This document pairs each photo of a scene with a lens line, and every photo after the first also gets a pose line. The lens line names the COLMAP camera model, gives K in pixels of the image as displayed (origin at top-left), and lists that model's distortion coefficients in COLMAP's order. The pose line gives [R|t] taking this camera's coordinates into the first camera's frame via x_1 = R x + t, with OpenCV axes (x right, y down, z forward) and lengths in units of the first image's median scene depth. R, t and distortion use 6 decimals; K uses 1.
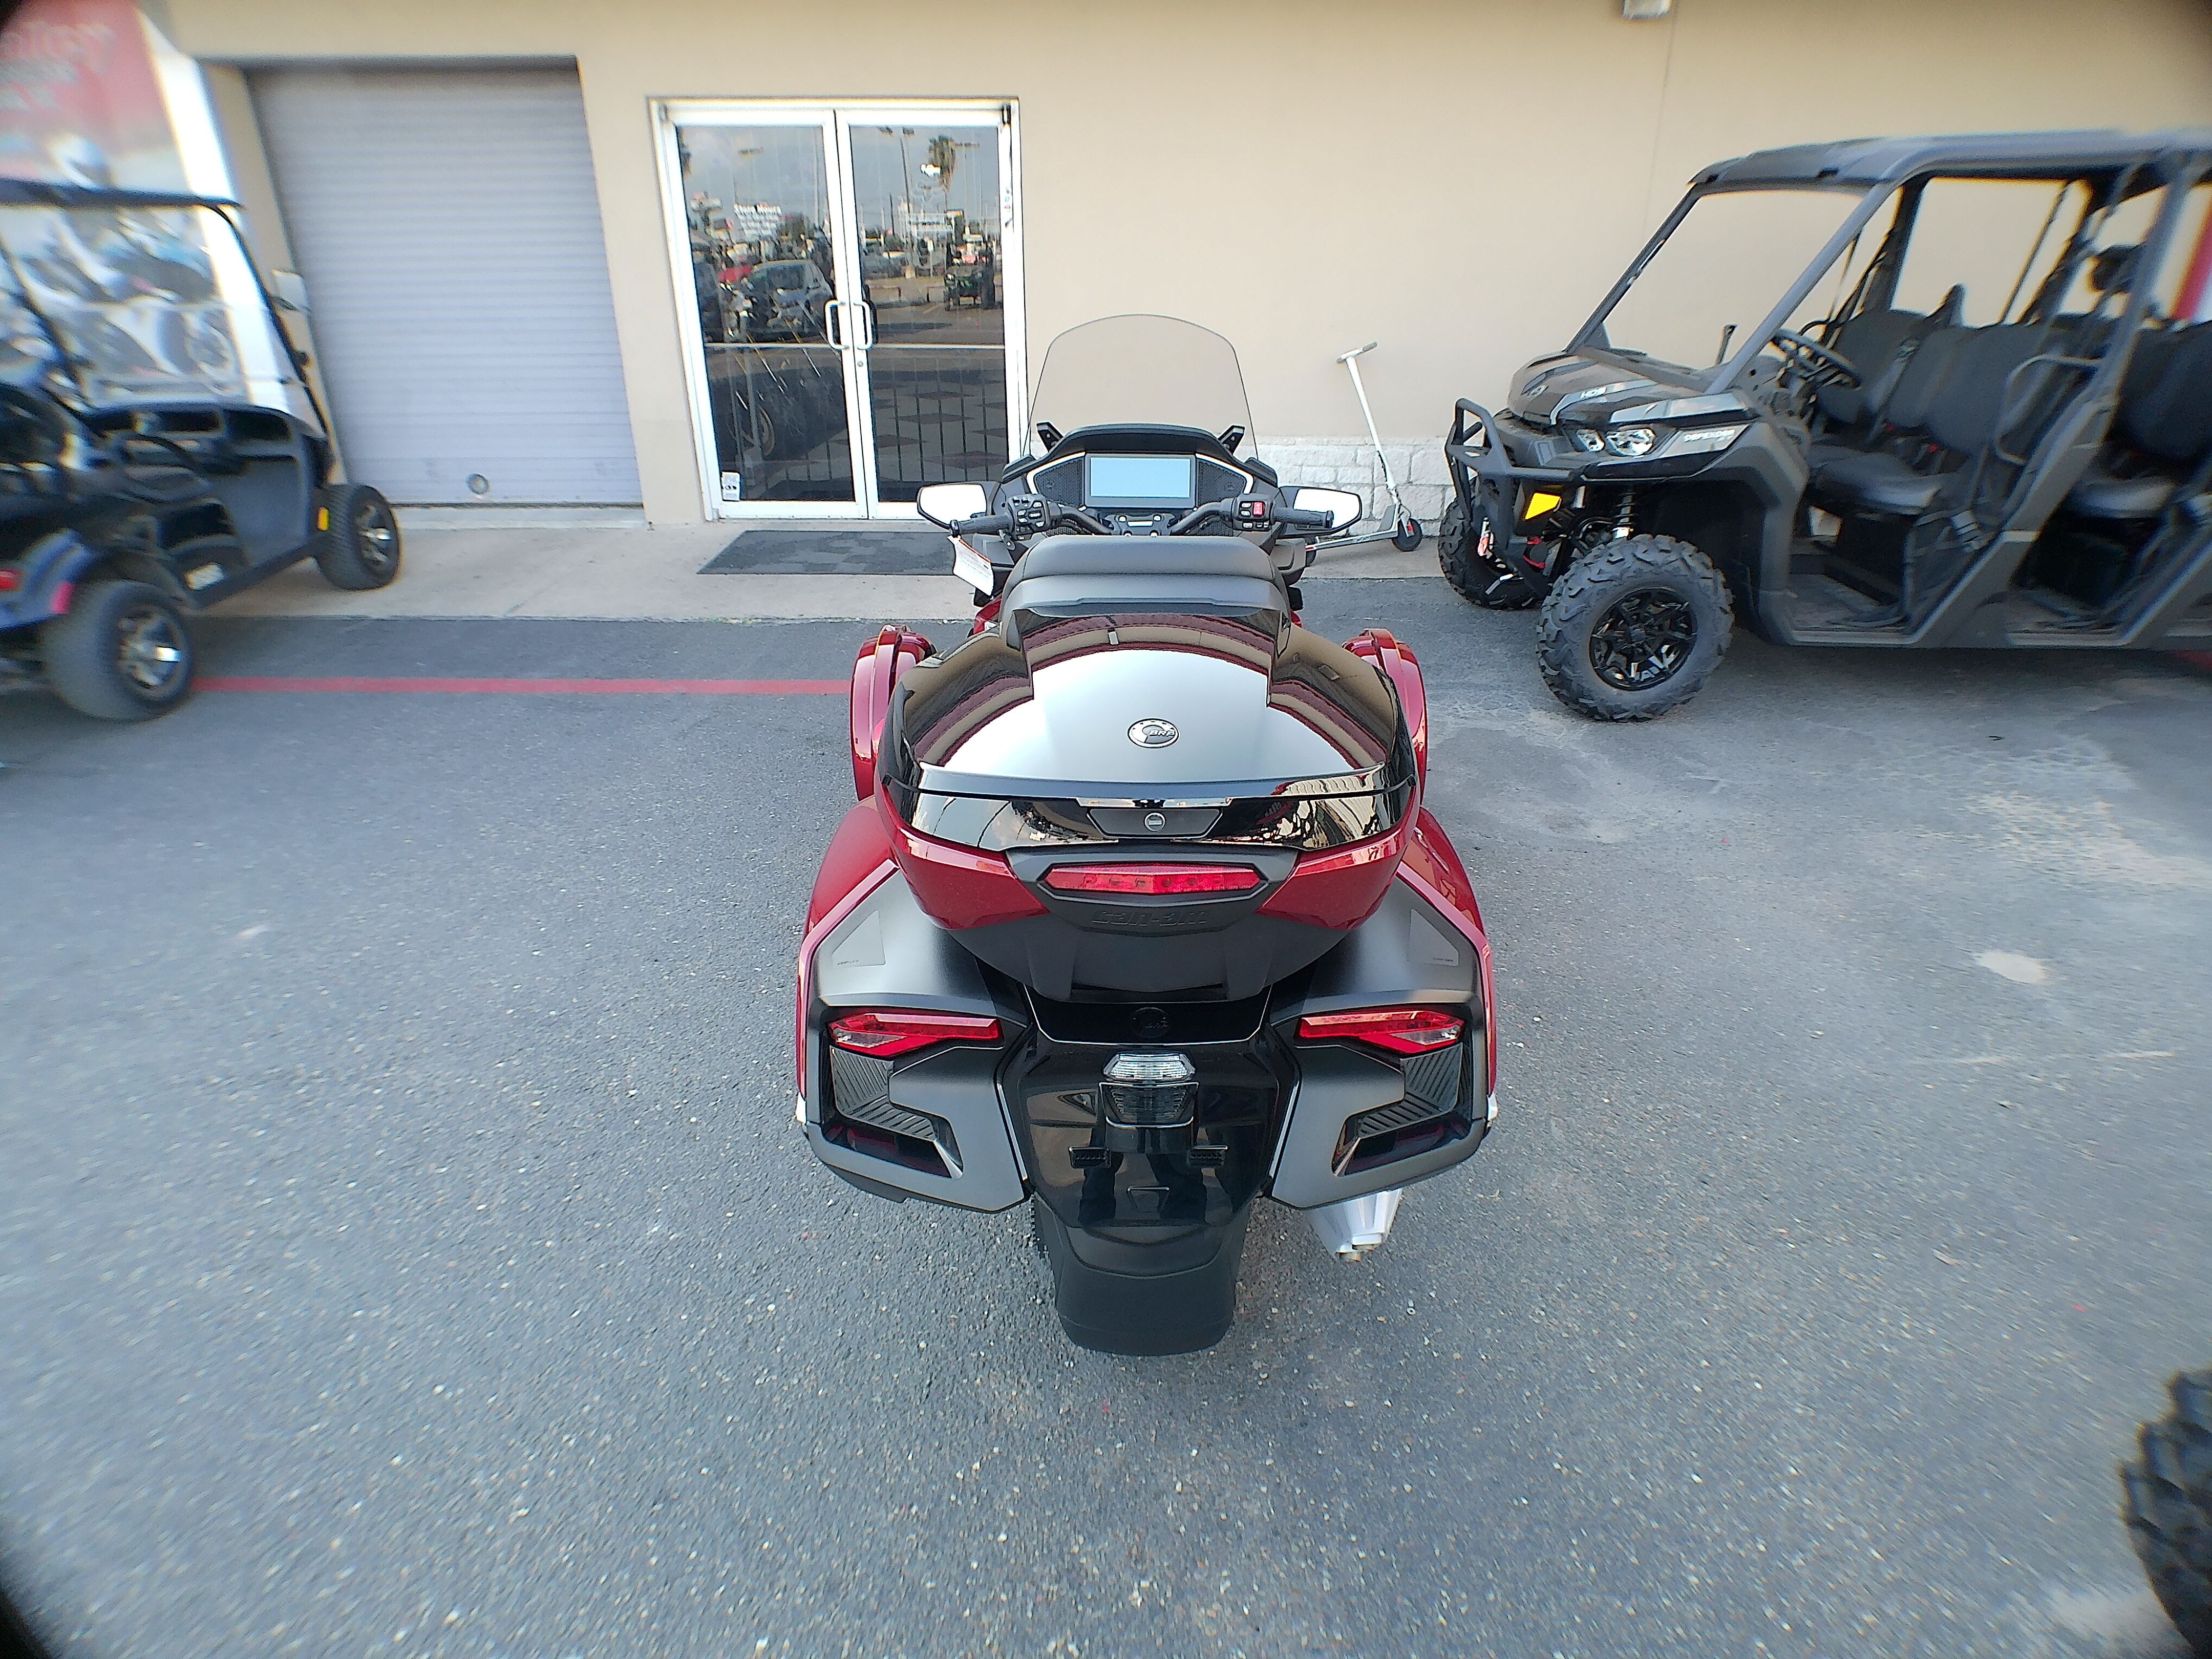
lens RADIAL K [[1148.9, 0, 1150.0], [0, 1148.9, 830.8], [0, 0, 1]] dist [-0.037398, 0.014585]
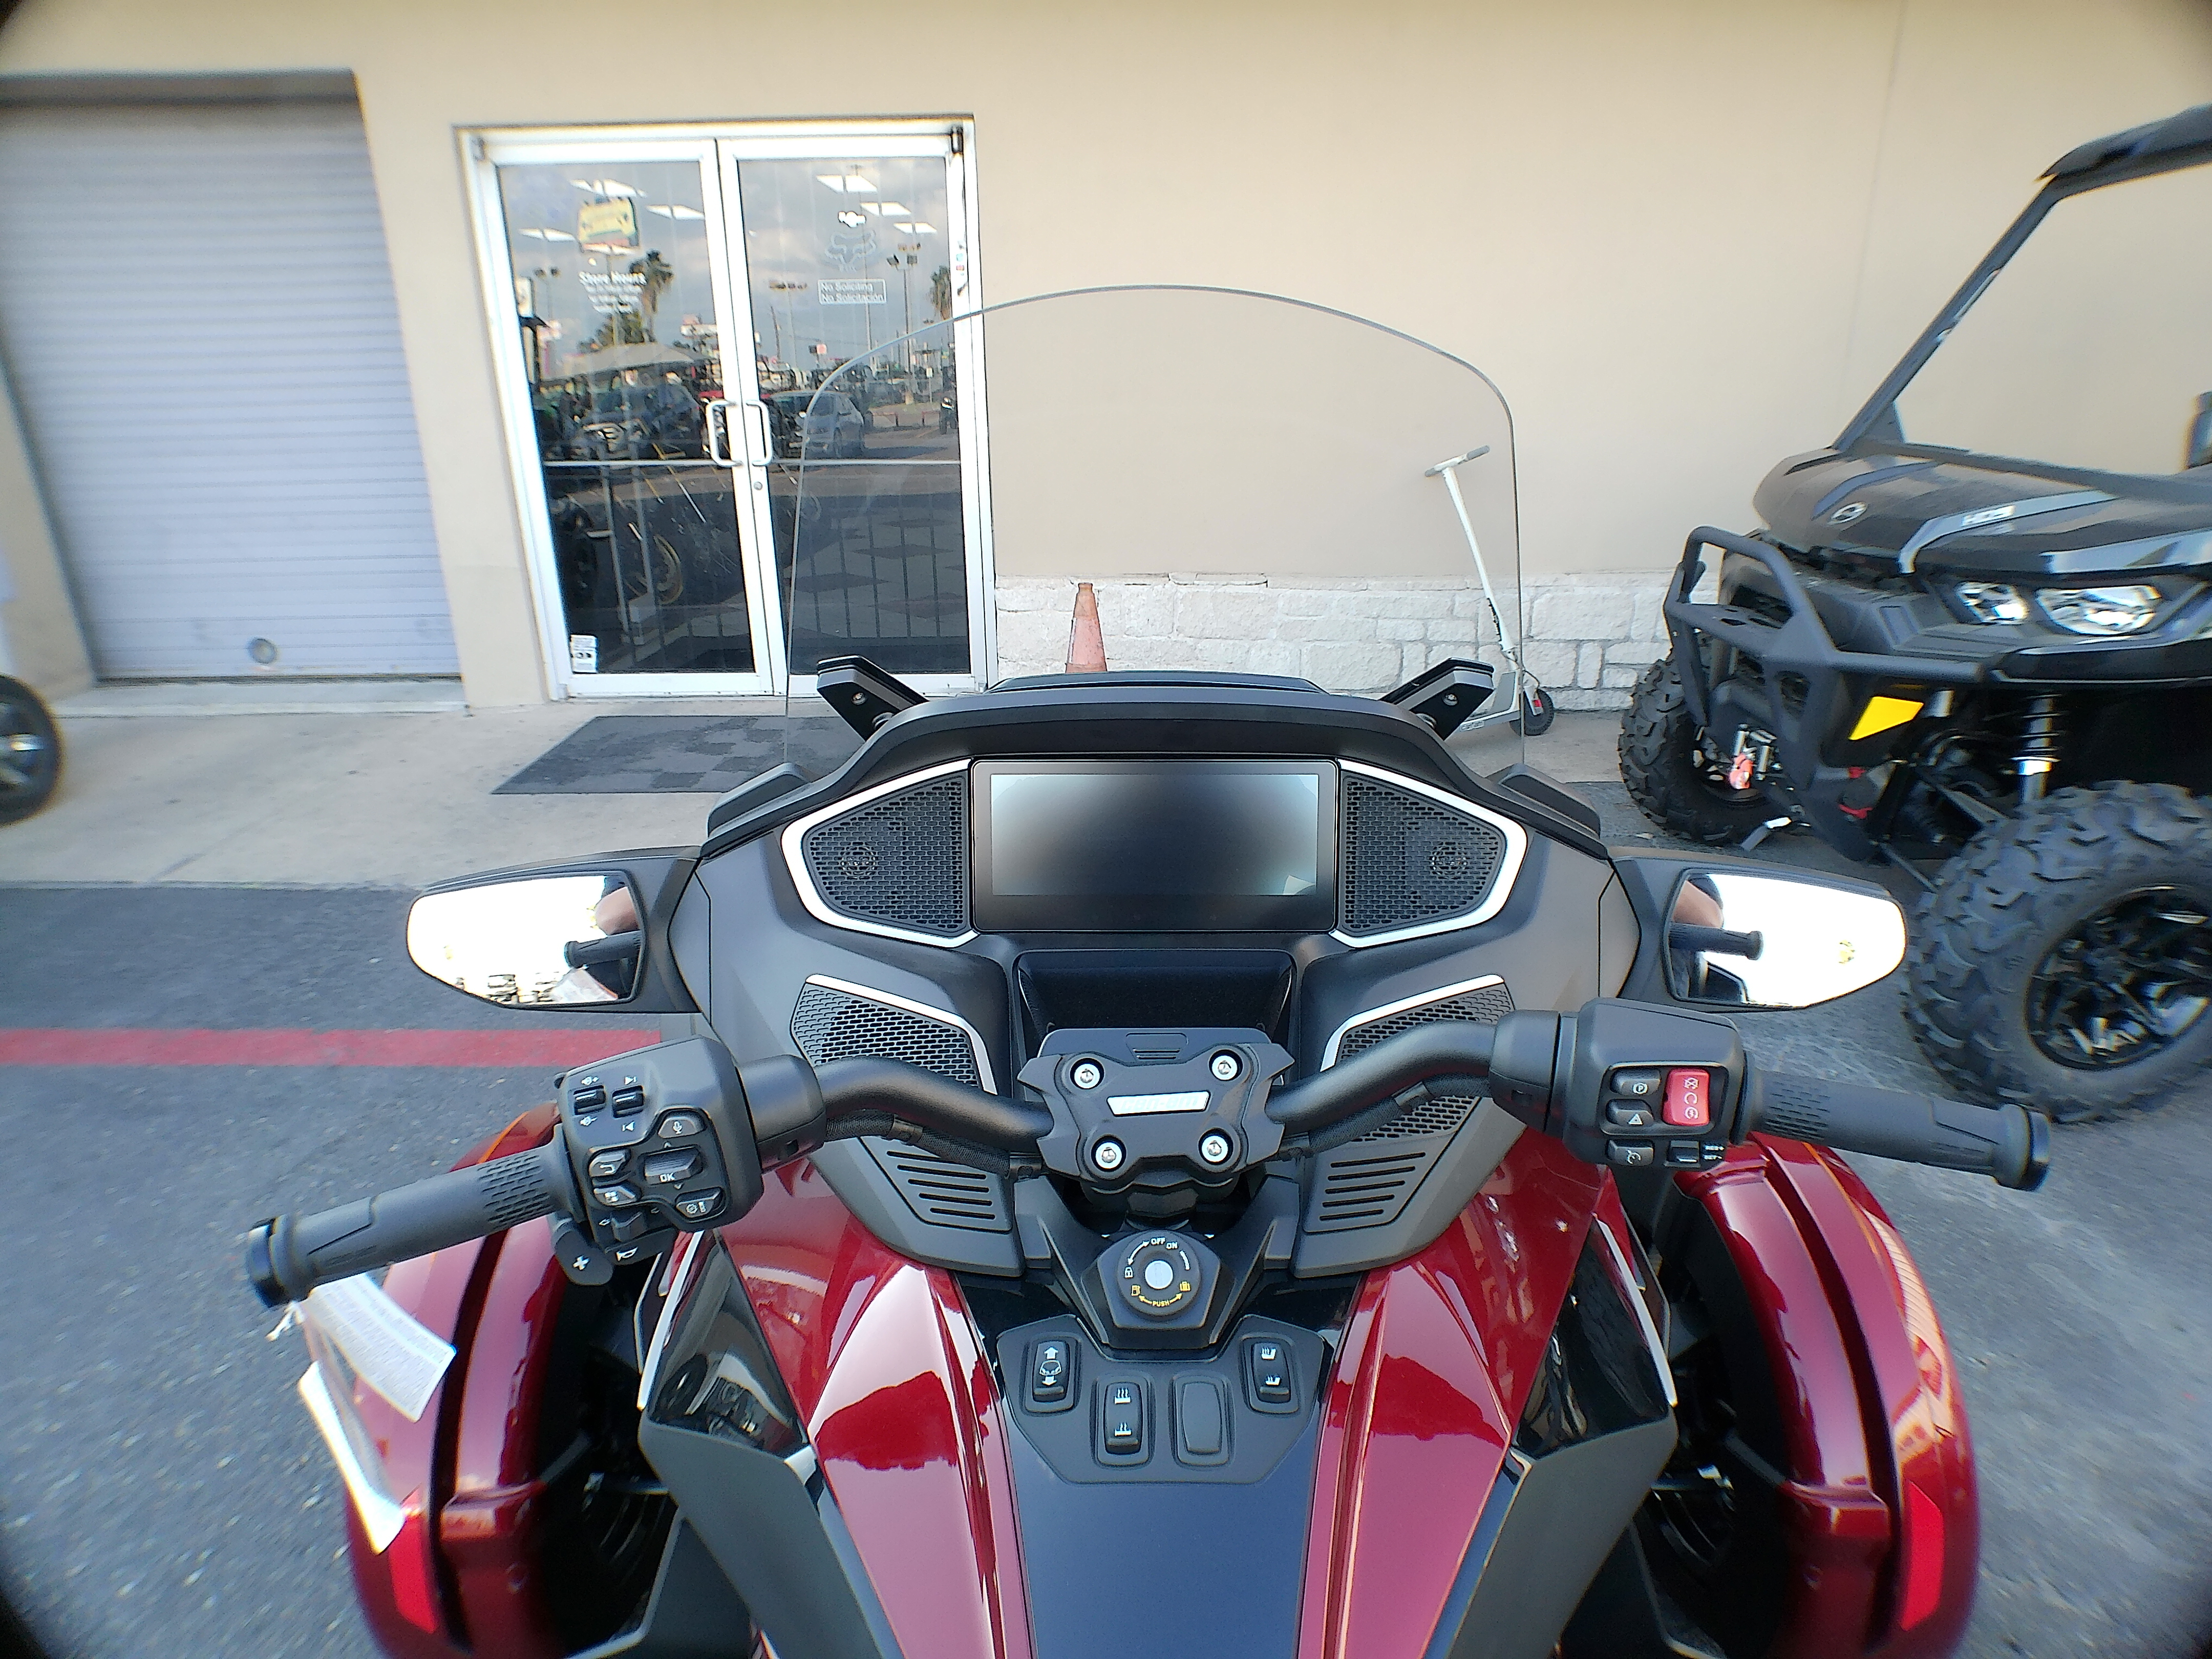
lens RADIAL K [[1148.9, 0, 1125.6], [0, 1148.9, 846.3], [0, 0, 1]] dist [-0.037398, 0.014585]
pose [[0.999599, -0.007380, -0.027348, -0.008071], [0.005076, 0.996505, -0.083385, -0.214263], [0.027868, 0.083212, 0.996142, 0.540234]]
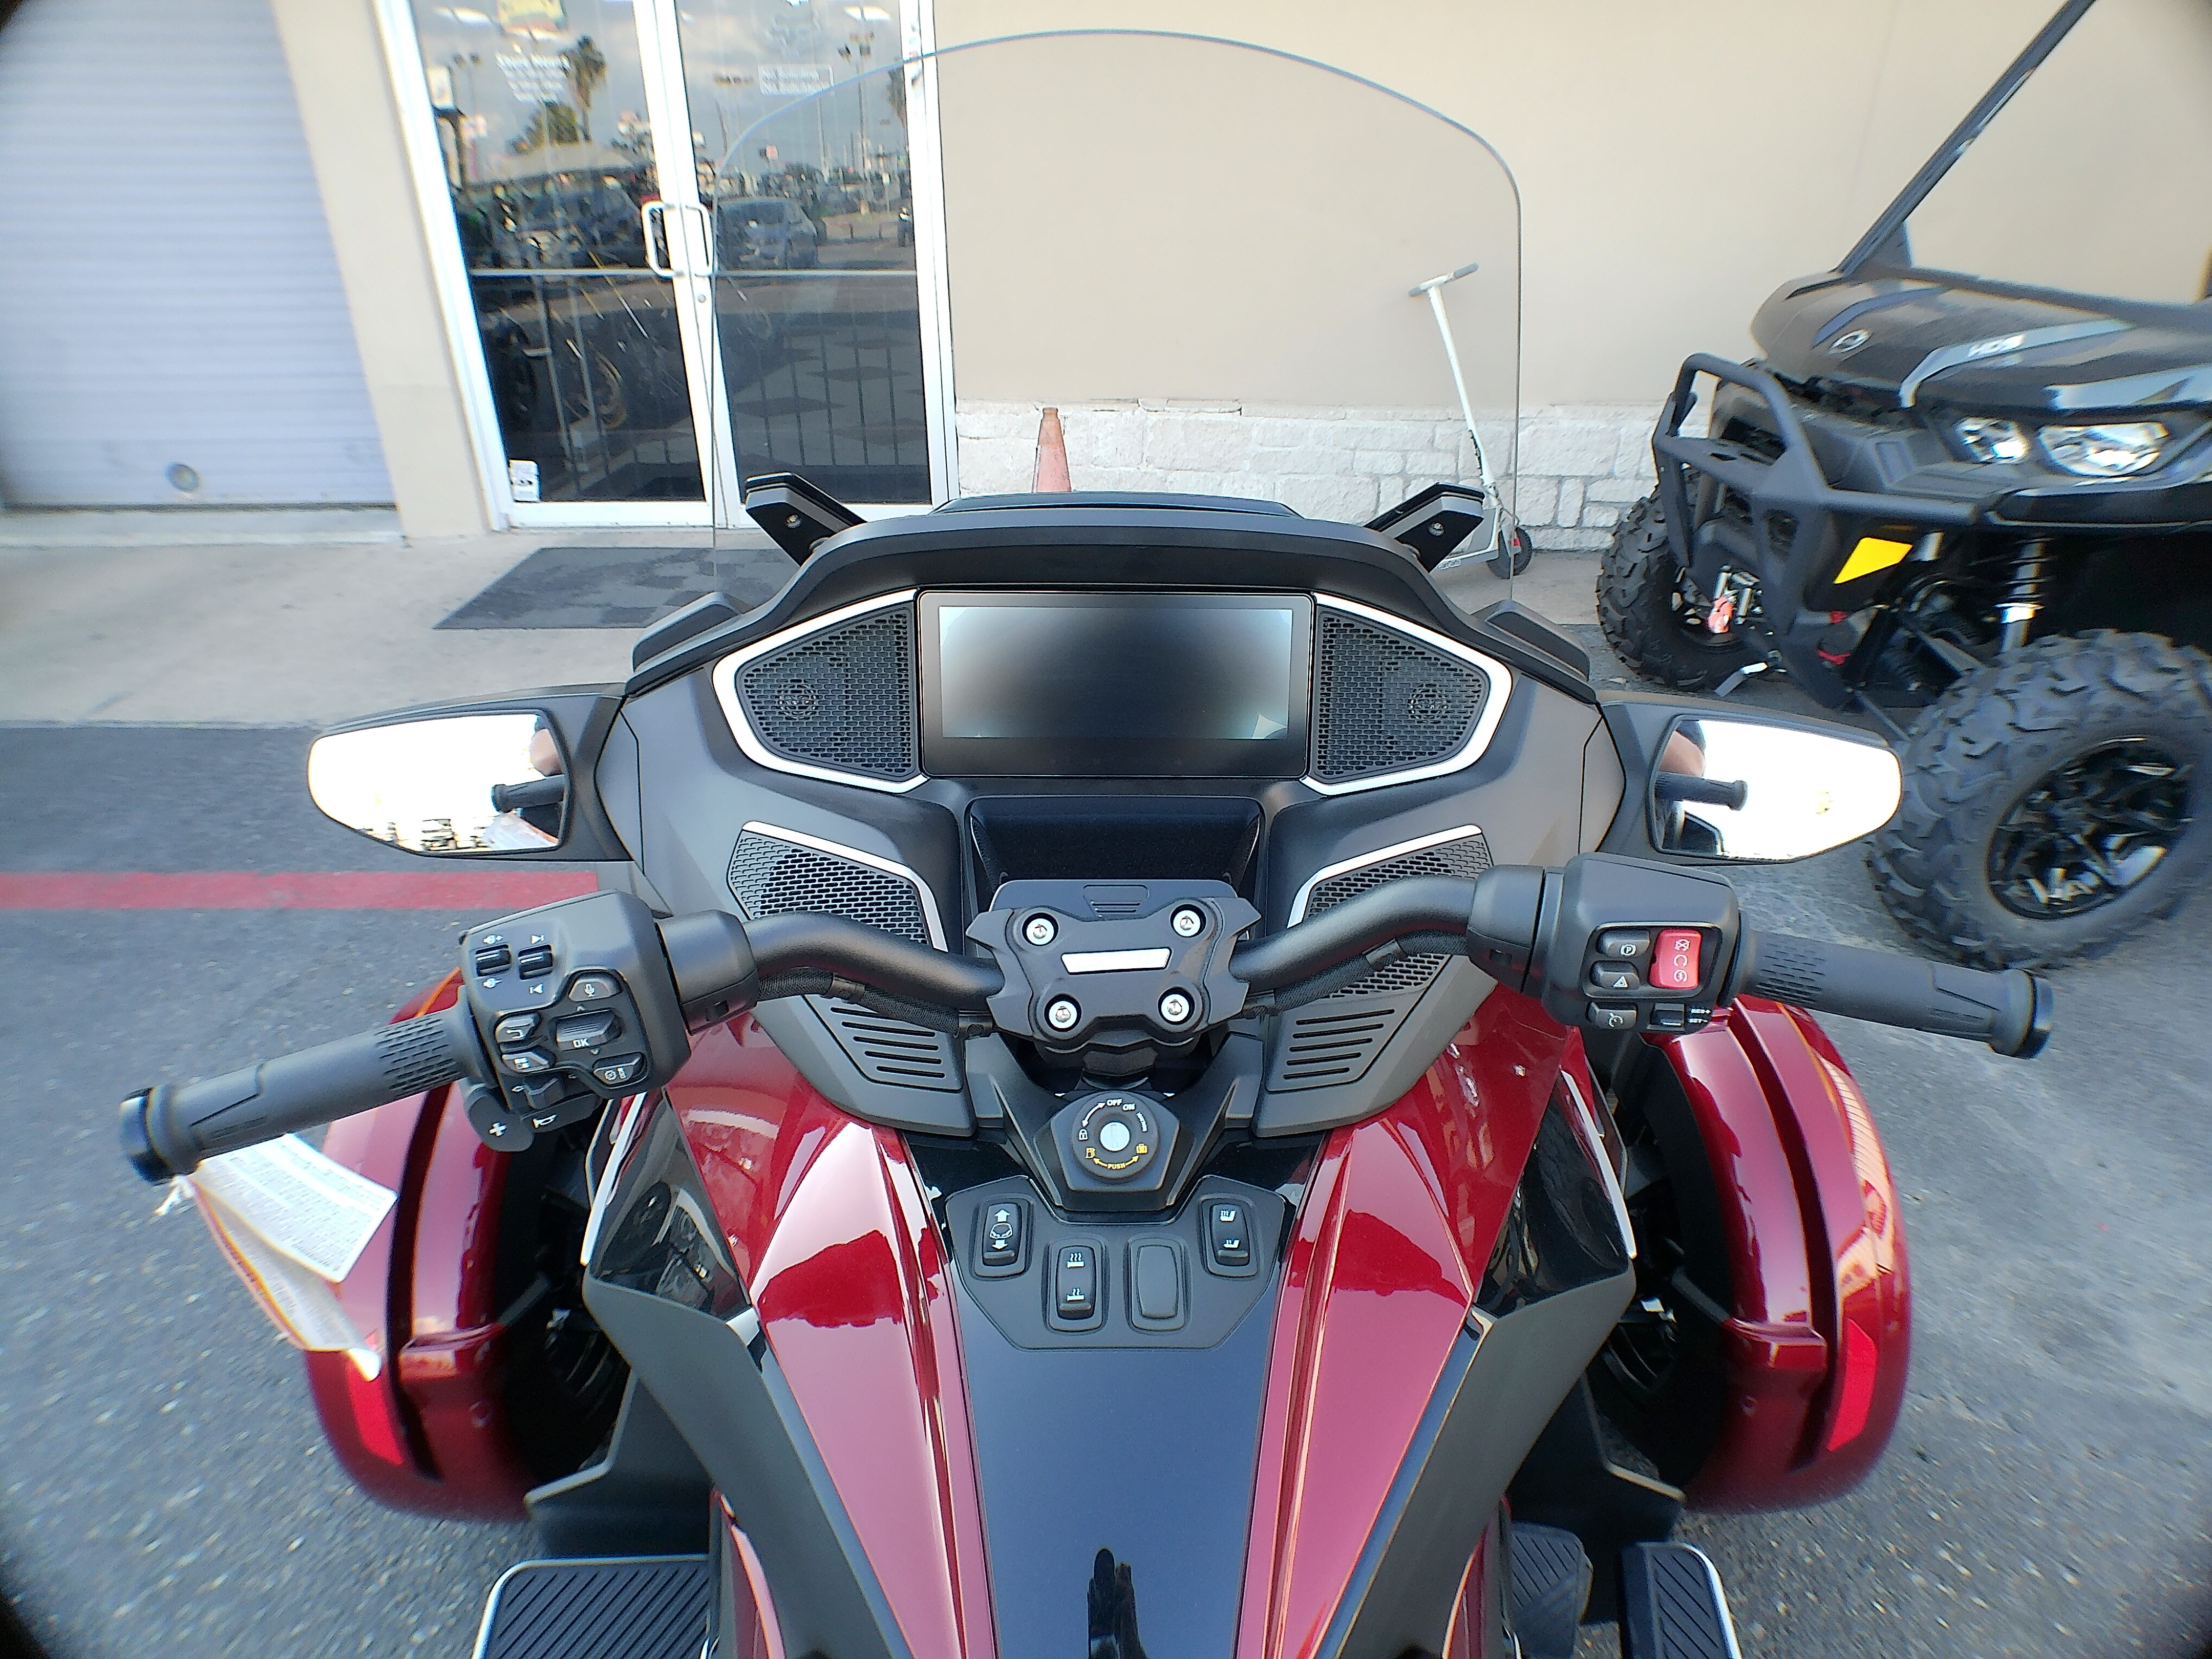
lens RADIAL K [[1148.9, 0, 1116.2], [0, 1148.9, 830.6], [0, 0, 1]] dist [-0.037398, 0.014585]
pose [[0.999977, 0.000330, -0.006731, -0.006946], [-0.000056, 0.999171, 0.040717, -0.215056], [0.006739, -0.040716, 0.999148, 0.553770]]
